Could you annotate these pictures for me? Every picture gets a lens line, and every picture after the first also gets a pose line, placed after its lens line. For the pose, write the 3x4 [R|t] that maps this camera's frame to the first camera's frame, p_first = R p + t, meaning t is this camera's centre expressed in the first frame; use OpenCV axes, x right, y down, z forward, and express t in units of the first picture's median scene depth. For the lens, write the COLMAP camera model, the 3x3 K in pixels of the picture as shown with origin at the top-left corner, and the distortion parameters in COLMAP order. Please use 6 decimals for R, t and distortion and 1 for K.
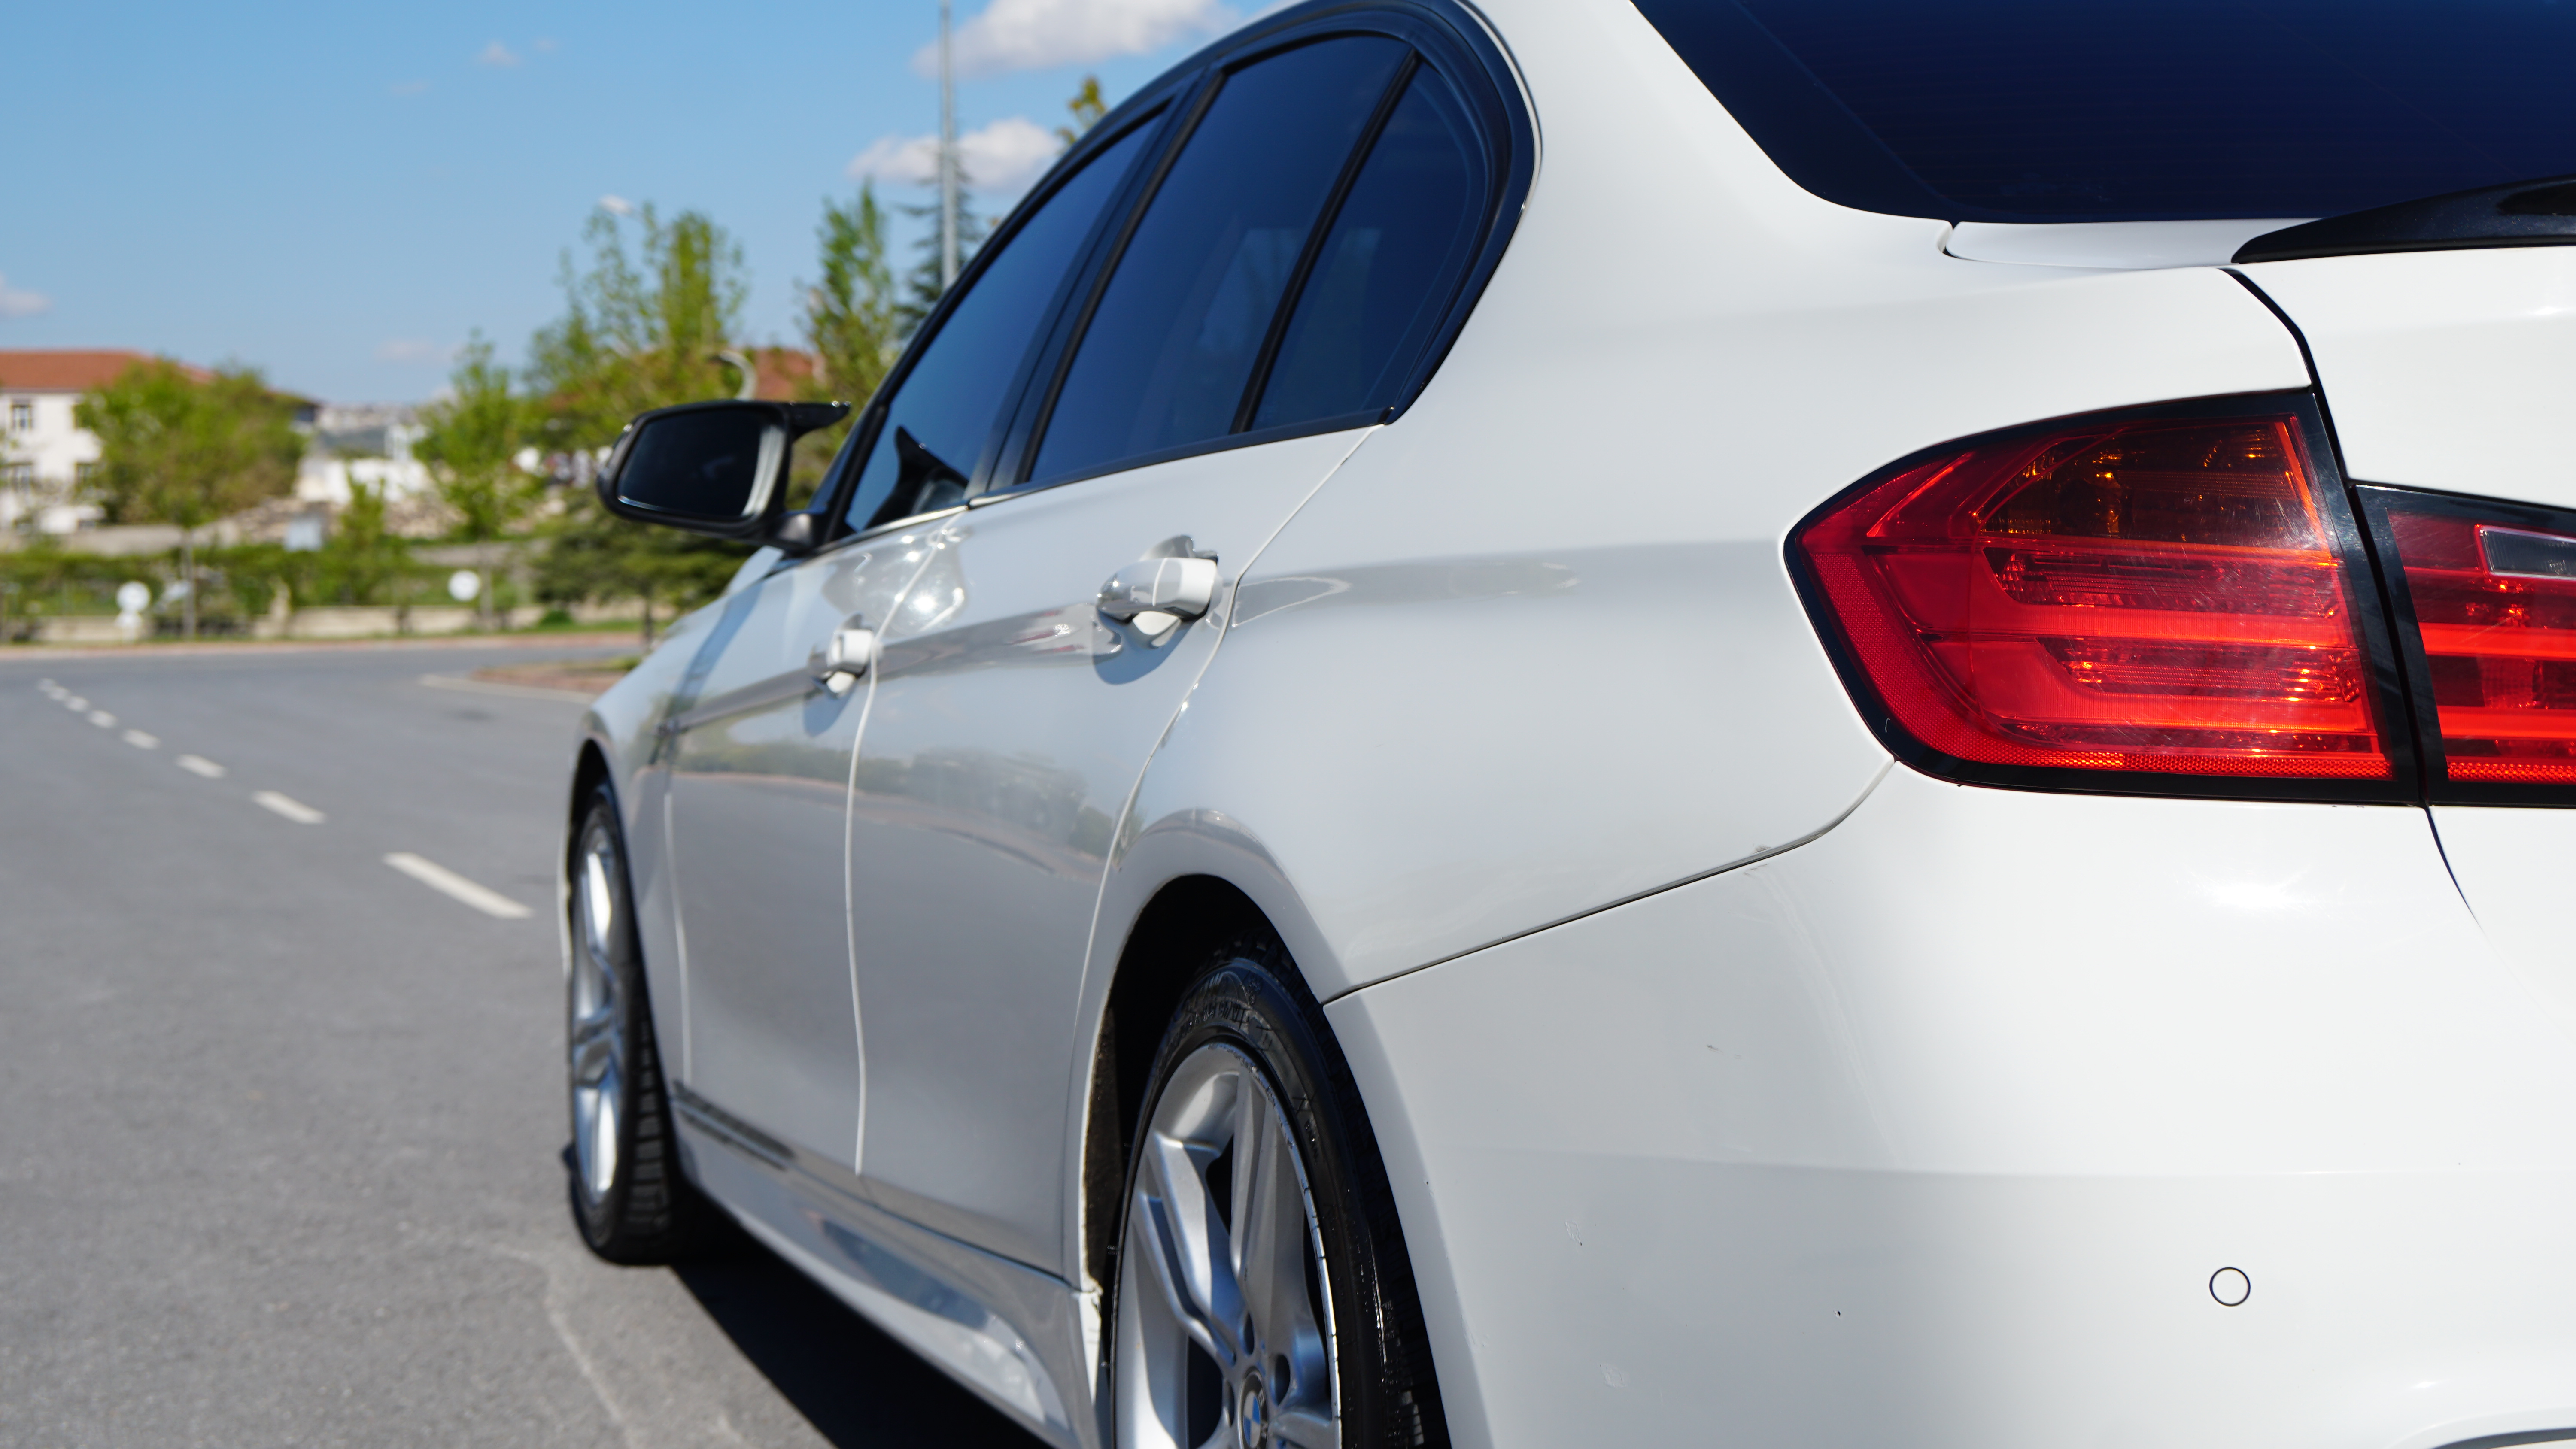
lens RADIAL K [[4053.0, 0, 1279.5], [0, 4053.0, 731.4], [0, 0, 1]] dist [0.112271, 0.000000]
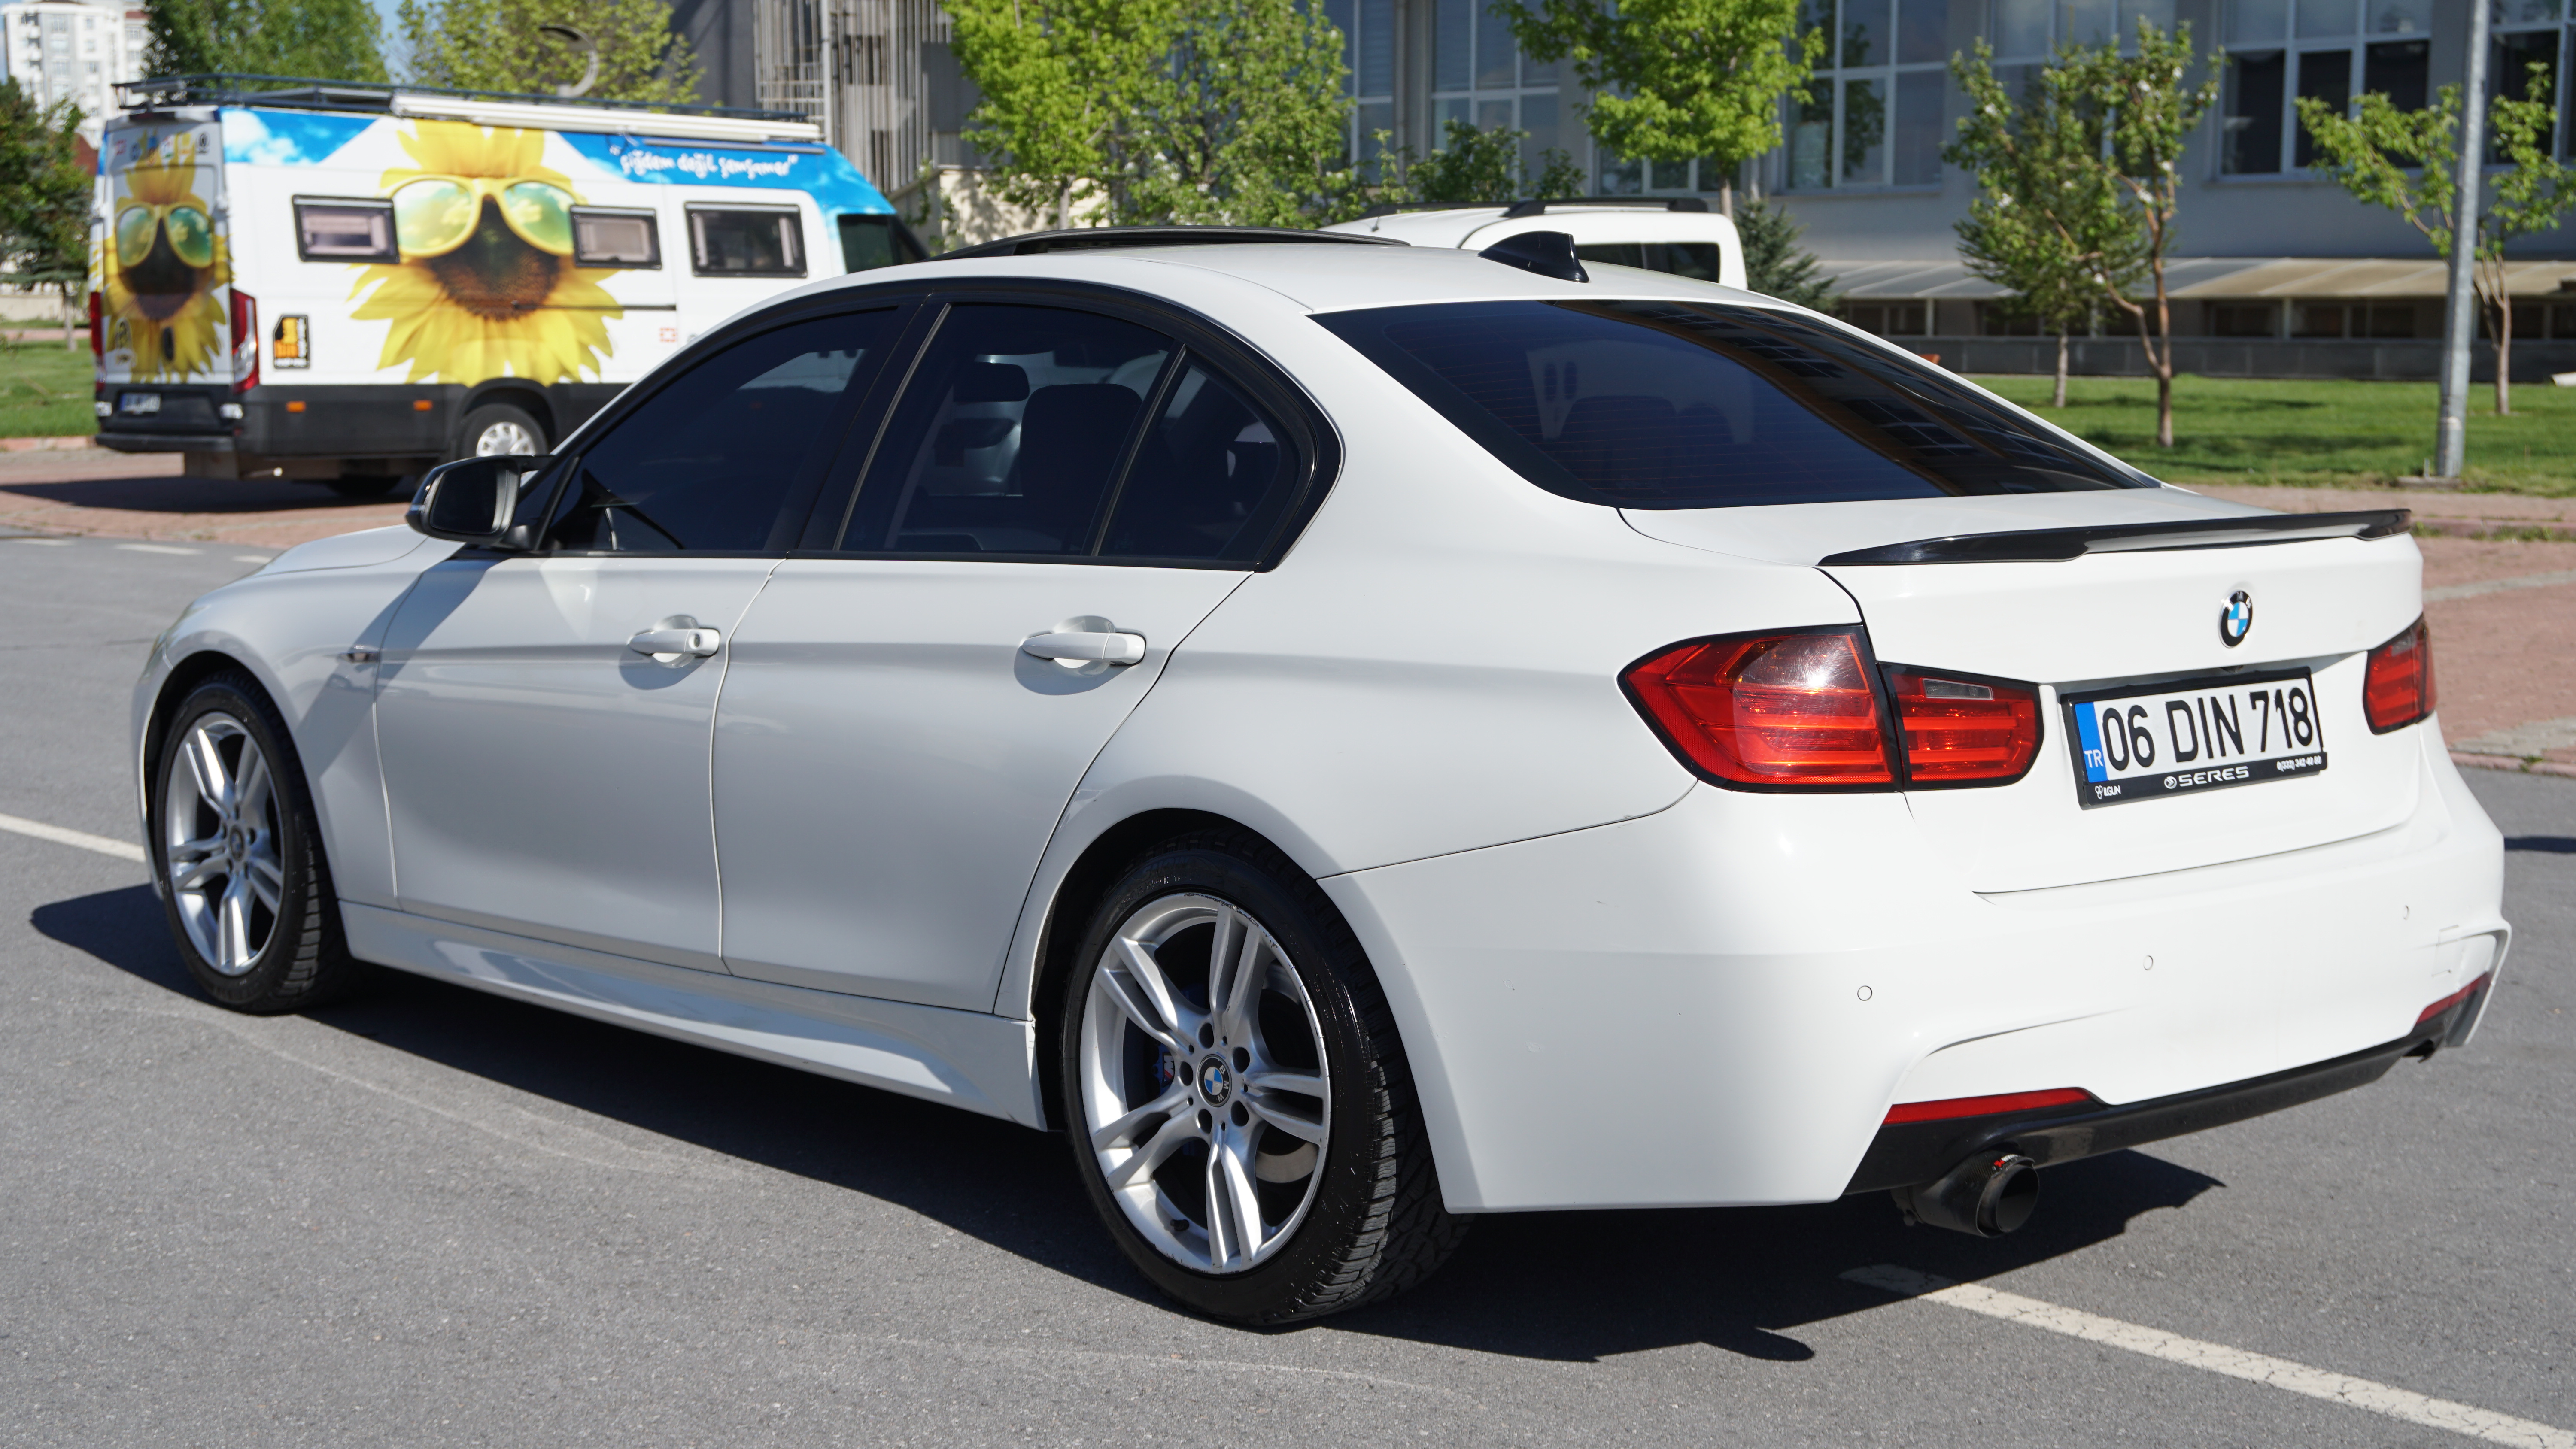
lens RADIAL K [[3513.1, 0, 1294.1], [0, 3513.1, 742.8], [0, 0, 1]] dist [0.108736, 0.000000]
pose [[0.906245, -0.048310, 0.419983, -0.651104], [0.010318, 0.995681, 0.092268, -0.145433], [-0.422627, -0.079284, 0.902829, -0.526796]]
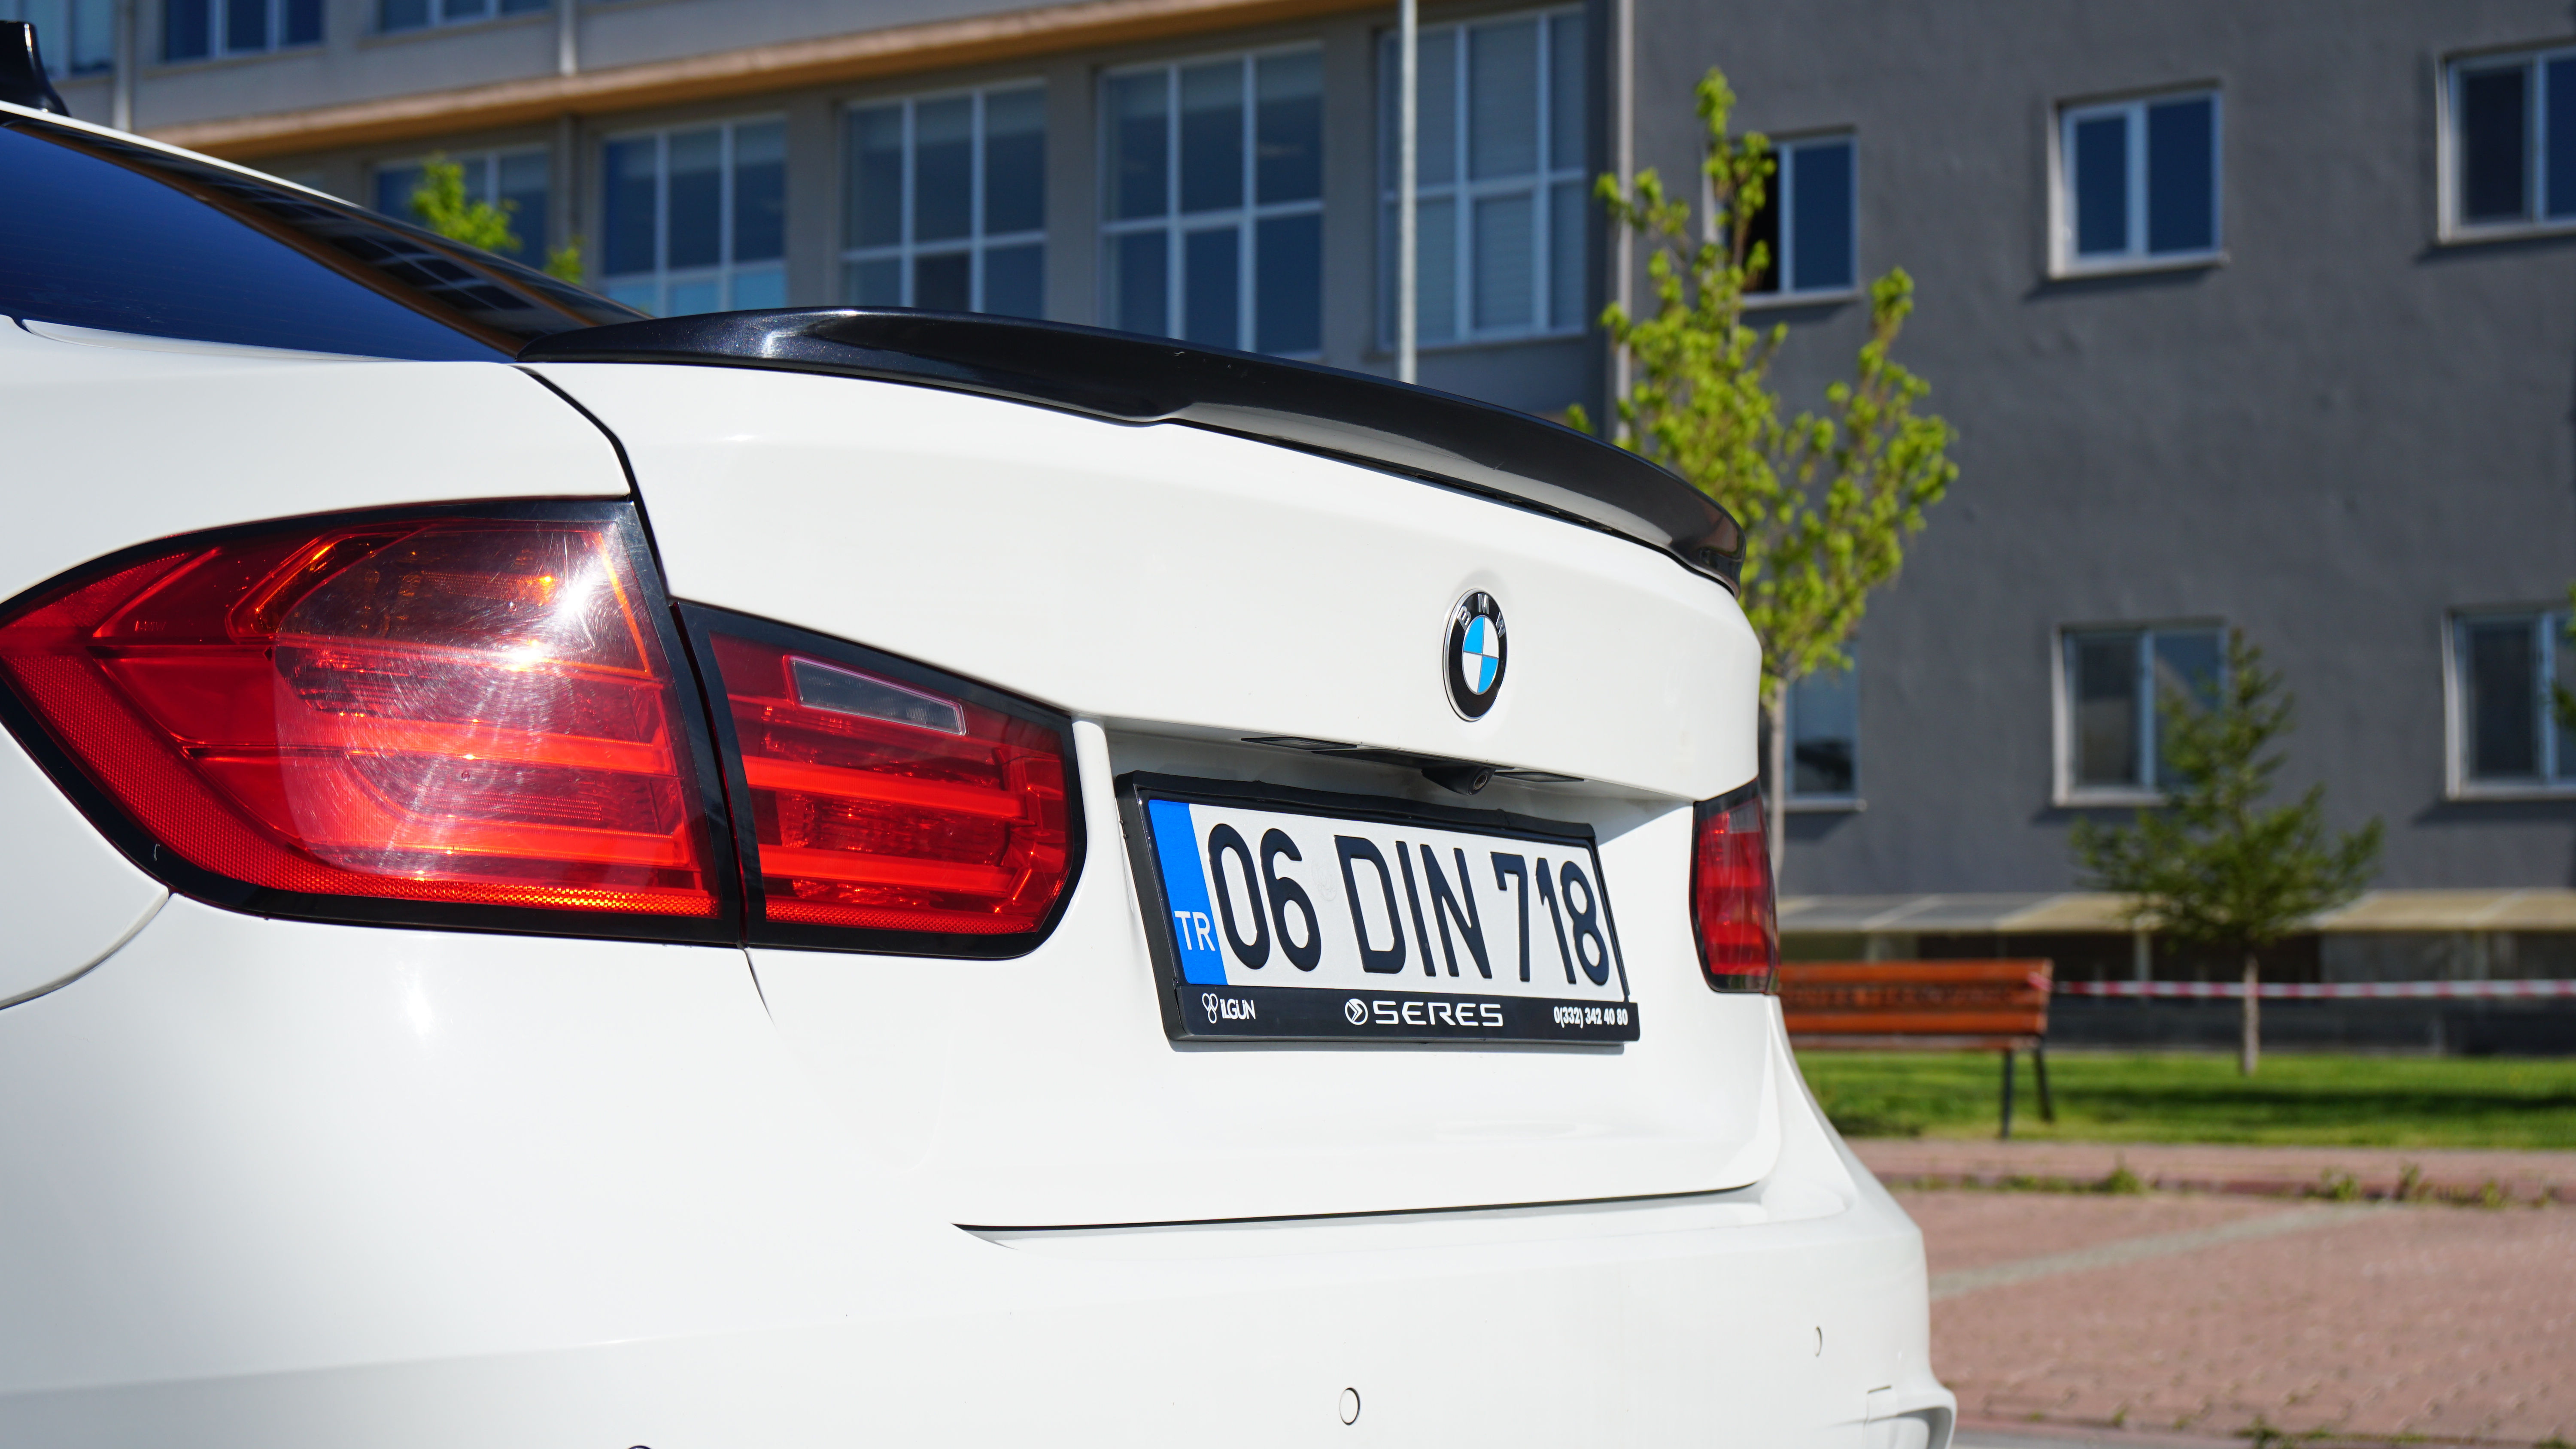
lens RADIAL K [[4053.0, 0, 1305.8], [0, 4053.0, 741.6], [0, 0, 1]] dist [0.112271, 0.000000]
pose [[0.737486, 0.052838, 0.673293, -0.175595], [0.015186, 0.995385, -0.094749, 0.042339], [-0.675192, 0.080101, 0.733280, 0.154168]]
